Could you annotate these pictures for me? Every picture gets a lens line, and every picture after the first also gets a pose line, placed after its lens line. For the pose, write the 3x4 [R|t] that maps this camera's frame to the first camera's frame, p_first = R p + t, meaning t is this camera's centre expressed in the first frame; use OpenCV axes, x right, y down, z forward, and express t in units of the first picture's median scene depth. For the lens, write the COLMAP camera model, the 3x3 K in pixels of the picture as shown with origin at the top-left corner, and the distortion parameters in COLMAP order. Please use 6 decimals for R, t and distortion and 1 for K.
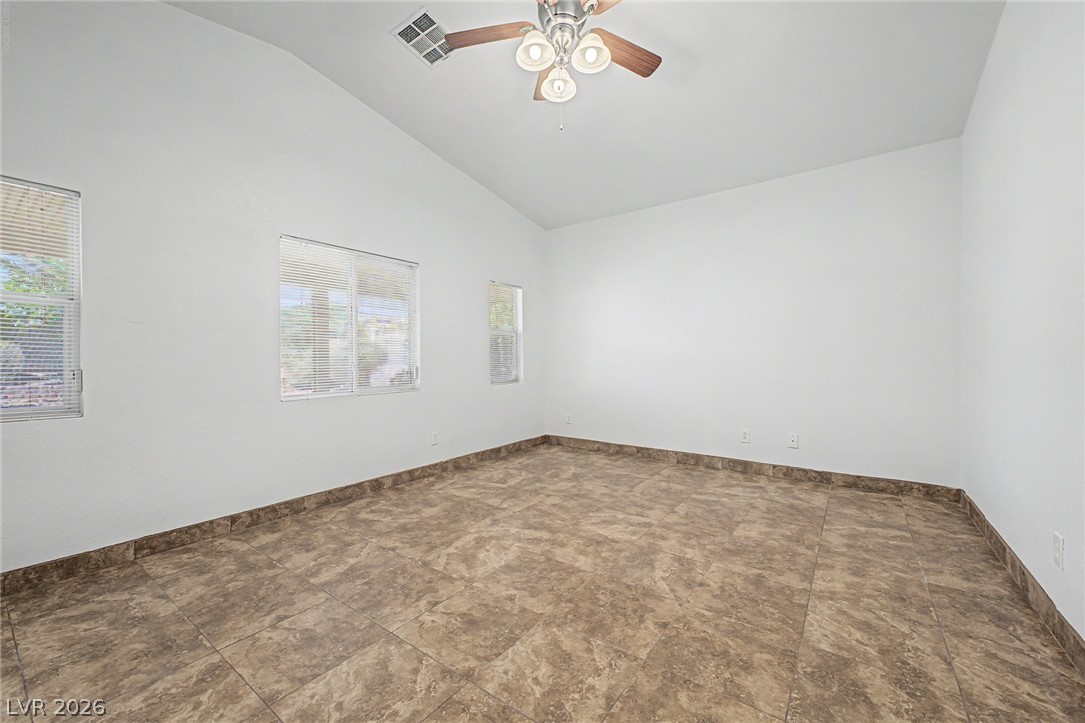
lens RADIAL K [[427.6, 0, 542.3], [0, 427.6, 355.7], [0, 0, 1]] dist [0.019346, -0.005633]
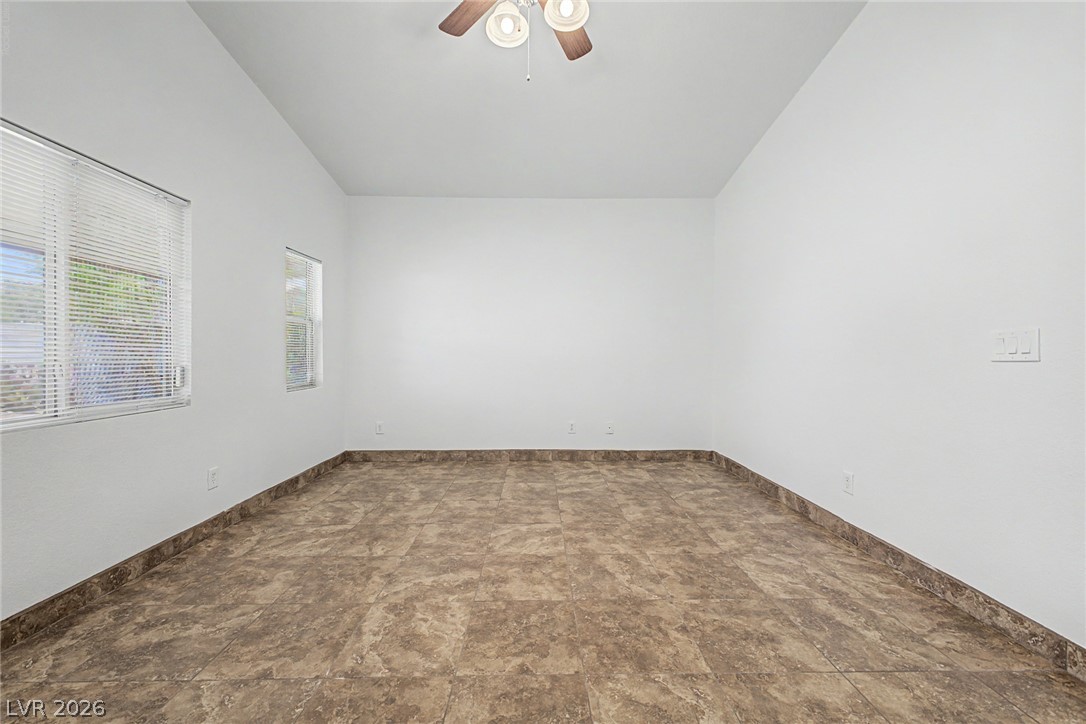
lens RADIAL K [[428.0, 0, 542.8], [0, 428.0, 356.2], [0, 0, 1]] dist [0.019346, -0.005633]
pose [[0.797638, 0.004966, 0.603115, -0.336655], [-0.008513, 0.999959, 0.003025, 0.003793], [-0.603076, -0.007547, 0.797648, 0.247611]]
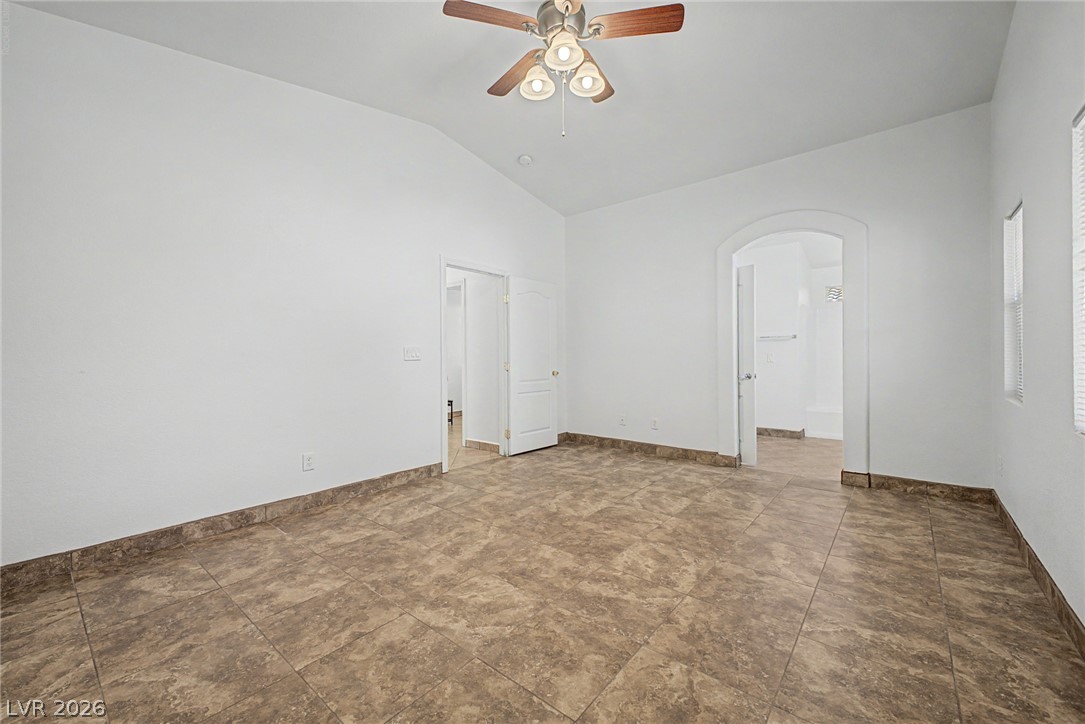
lens RADIAL K [[427.6, 0, 542.3], [0, 427.6, 356.2], [0, 0, 1]] dist [0.019346, -0.005633]
pose [[-0.997909, 0.012851, 0.063339, 0.027193], [0.012406, 0.999896, -0.007412, 0.008665], [-0.063427, -0.006610, -0.997965, 1.588312]]
